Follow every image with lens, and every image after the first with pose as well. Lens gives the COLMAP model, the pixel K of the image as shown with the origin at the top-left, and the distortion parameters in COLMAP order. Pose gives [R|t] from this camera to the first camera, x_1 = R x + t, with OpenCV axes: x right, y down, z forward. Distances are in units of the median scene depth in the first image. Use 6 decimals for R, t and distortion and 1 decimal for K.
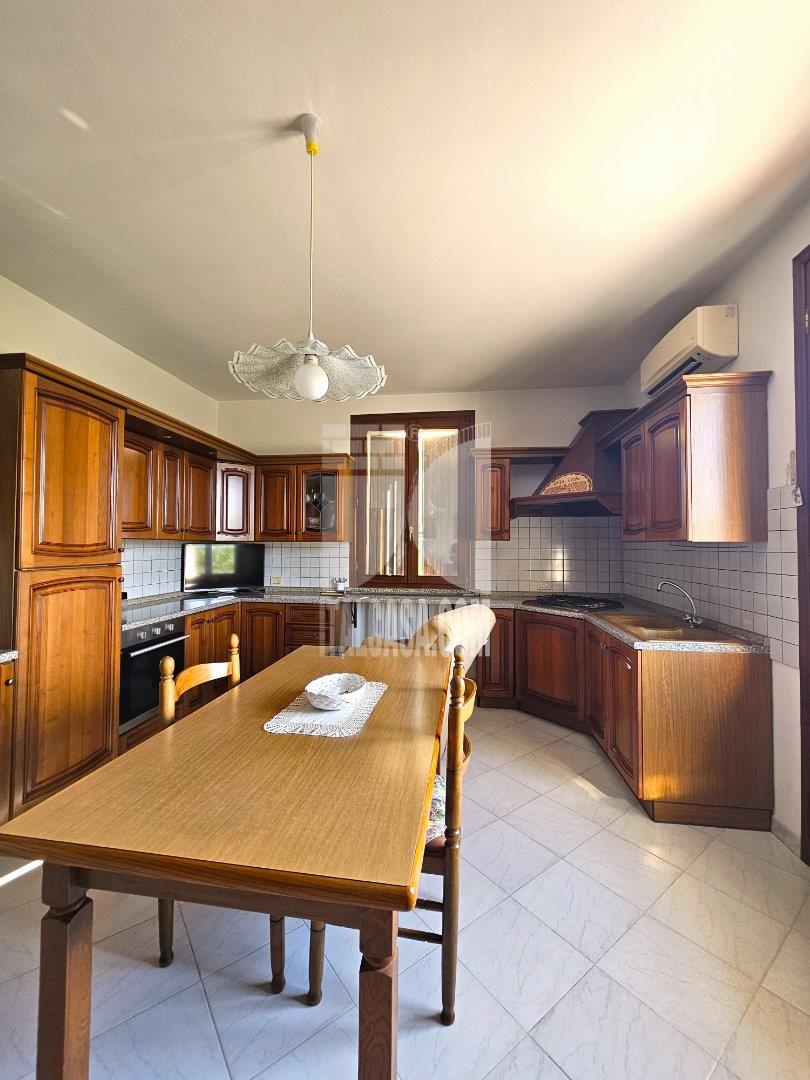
lens RADIAL K [[443.7, 0, 402.6], [0, 443.7, 532.0], [0, 0, 1]] dist [-0.000451, 0.000088]
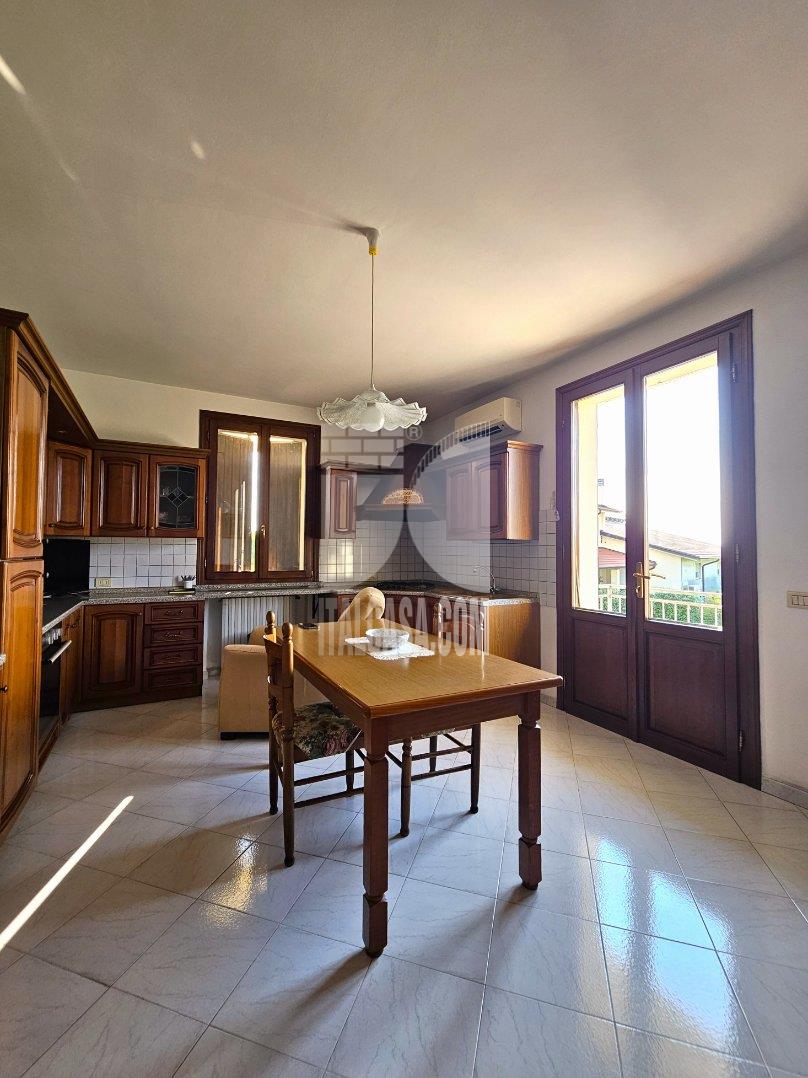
lens RADIAL K [[455.0, 0, 399.2], [0, 455.0, 533.1], [0, 0, 1]] dist [0.000871, 0.000114]
pose [[0.807792, 0.022077, 0.589054, -0.375619], [-0.018737, 0.999755, -0.011775, 0.014428], [-0.589170, -0.001525, 0.808008, -0.080660]]
